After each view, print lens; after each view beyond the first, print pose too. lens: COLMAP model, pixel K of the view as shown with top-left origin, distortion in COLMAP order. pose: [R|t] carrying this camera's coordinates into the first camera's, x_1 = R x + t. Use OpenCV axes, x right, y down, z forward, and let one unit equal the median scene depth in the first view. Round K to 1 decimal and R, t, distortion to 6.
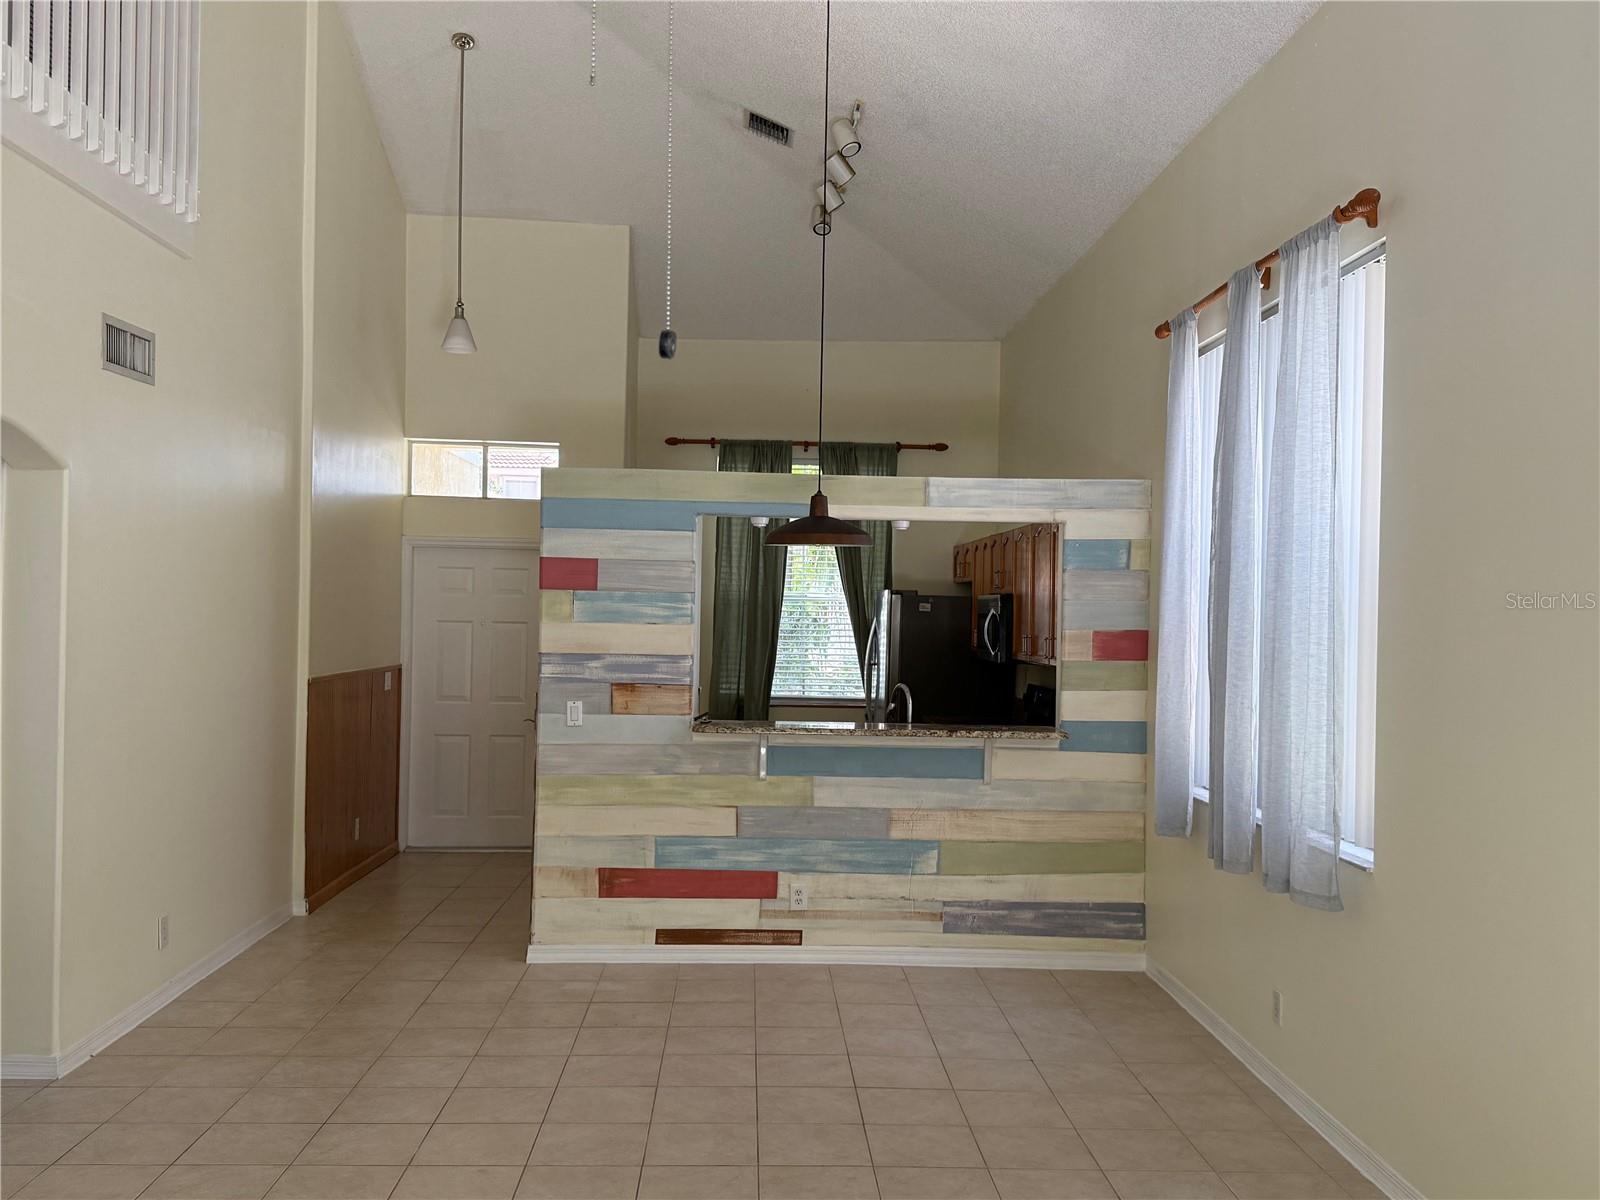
lens RADIAL K [[1475.1, 0, 800.0], [0, 1475.1, 600.0], [0, 0, 1]] dist [-0.000826, -0.002221]
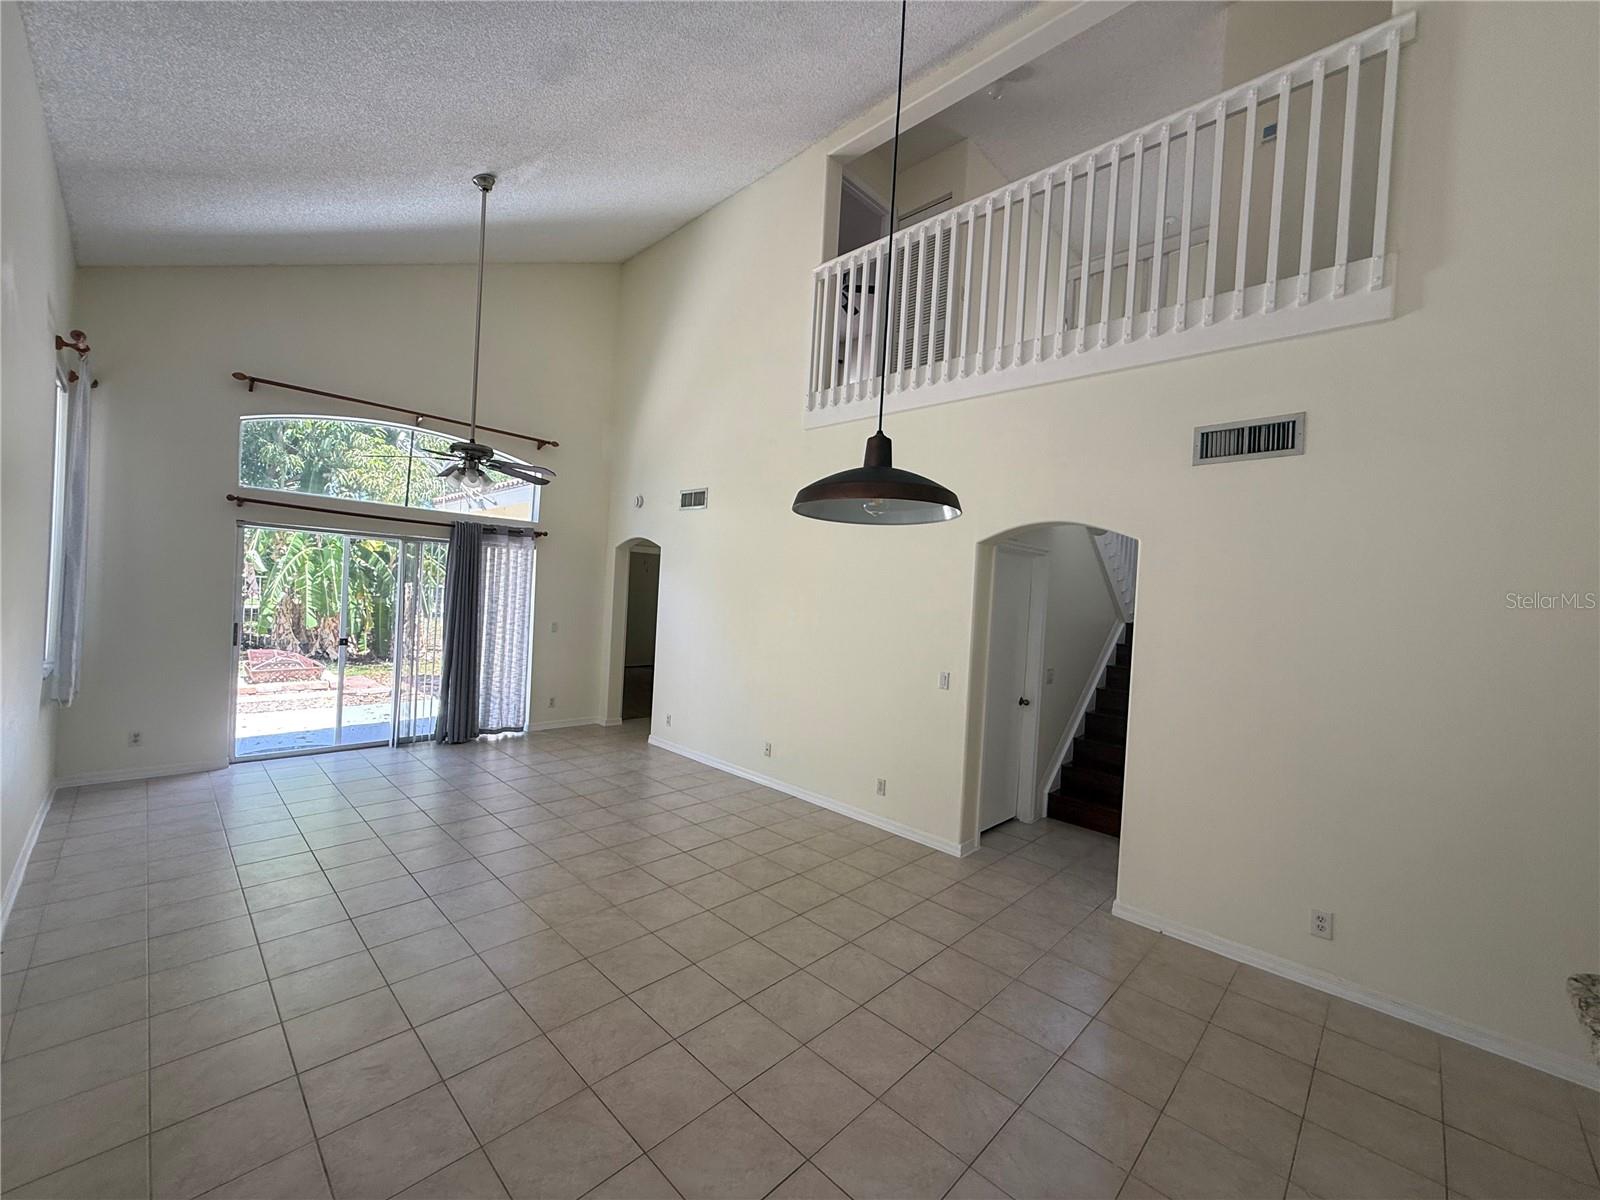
lens RADIAL K [[635.6, 0, 800.0], [0, 635.6, 600.0], [0, 0, 1]] dist [-0.001688, -0.000124]
pose [[-0.720411, -0.052986, -0.691521, 0.245410], [-0.065991, 0.997790, -0.007705, 0.006677], [0.690401, 0.040084, -0.722316, 1.242640]]
